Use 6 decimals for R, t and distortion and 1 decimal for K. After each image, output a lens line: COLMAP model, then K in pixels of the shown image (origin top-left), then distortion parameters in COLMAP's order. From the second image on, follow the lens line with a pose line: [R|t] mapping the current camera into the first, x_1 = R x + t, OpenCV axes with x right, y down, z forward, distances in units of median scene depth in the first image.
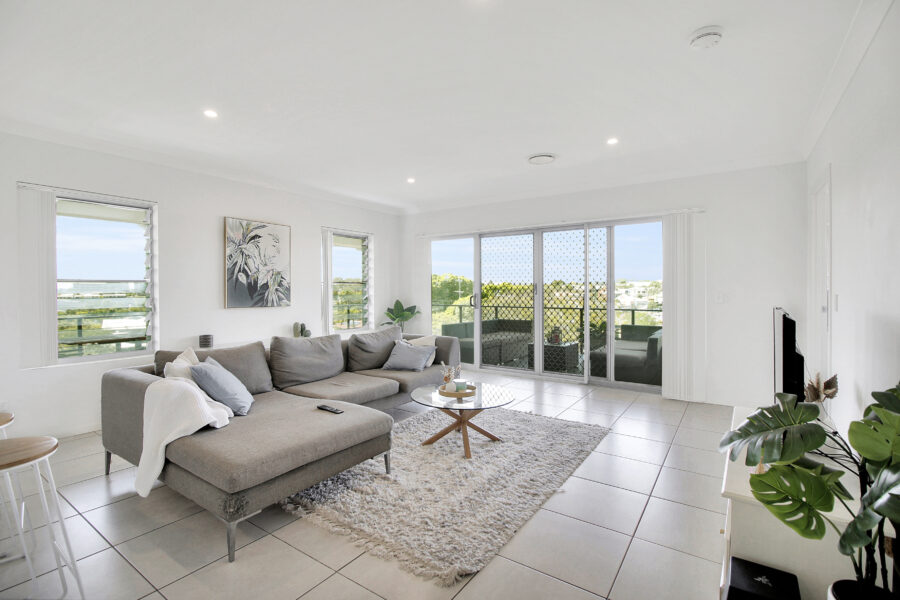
lens RADIAL K [[418.9, 0, 445.3], [0, 418.9, 297.5], [0, 0, 1]] dist [-0.019077, -0.003066]
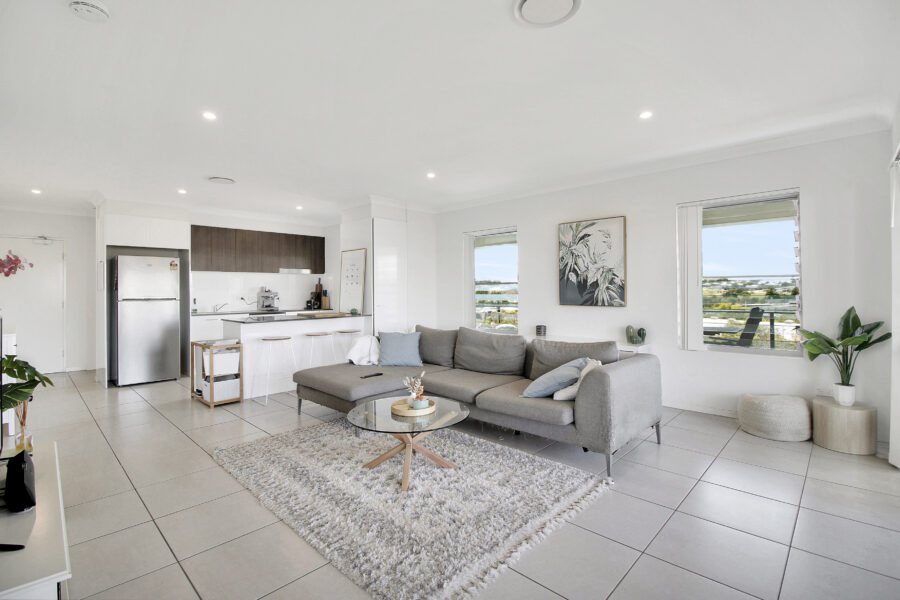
lens RADIAL K [[418.9, 0, 454.3], [0, 418.9, 296.6], [0, 0, 1]] dist [-0.019077, -0.003066]
pose [[-0.160313, 0.021373, -0.986835, 0.601250], [-0.008481, 0.999699, 0.023030, -0.018882], [0.987030, 0.012061, -0.160084, 0.846354]]
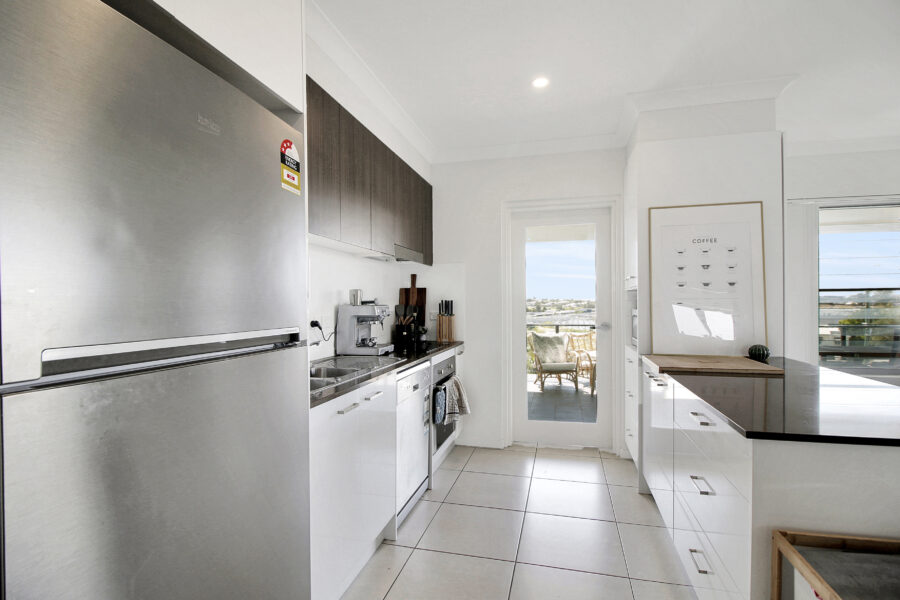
lens RADIAL K [[418.9, 0, 448.1], [0, 418.9, 303.1], [0, 0, 1]] dist [-0.019077, -0.003066]
pose [[0.350507, 0.006260, -0.936539, -0.220176], [-0.011943, 0.999926, 0.002213, 0.000789], [0.936484, 0.010409, 0.350556, -0.163660]]
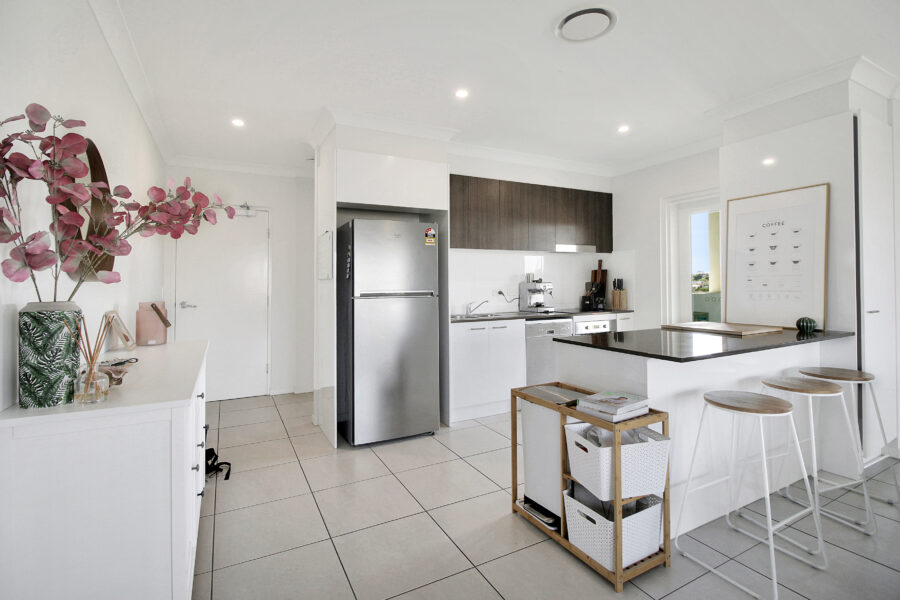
lens RADIAL K [[418.9, 0, 446.0], [0, 418.9, 279.2], [0, 0, 1]] dist [-0.019077, -0.003066]
pose [[-0.469316, 0.004152, -0.883021, 0.148735], [0.000887, 0.999991, 0.004231, -0.005909], [0.883030, 0.001203, -0.469315, 0.197293]]
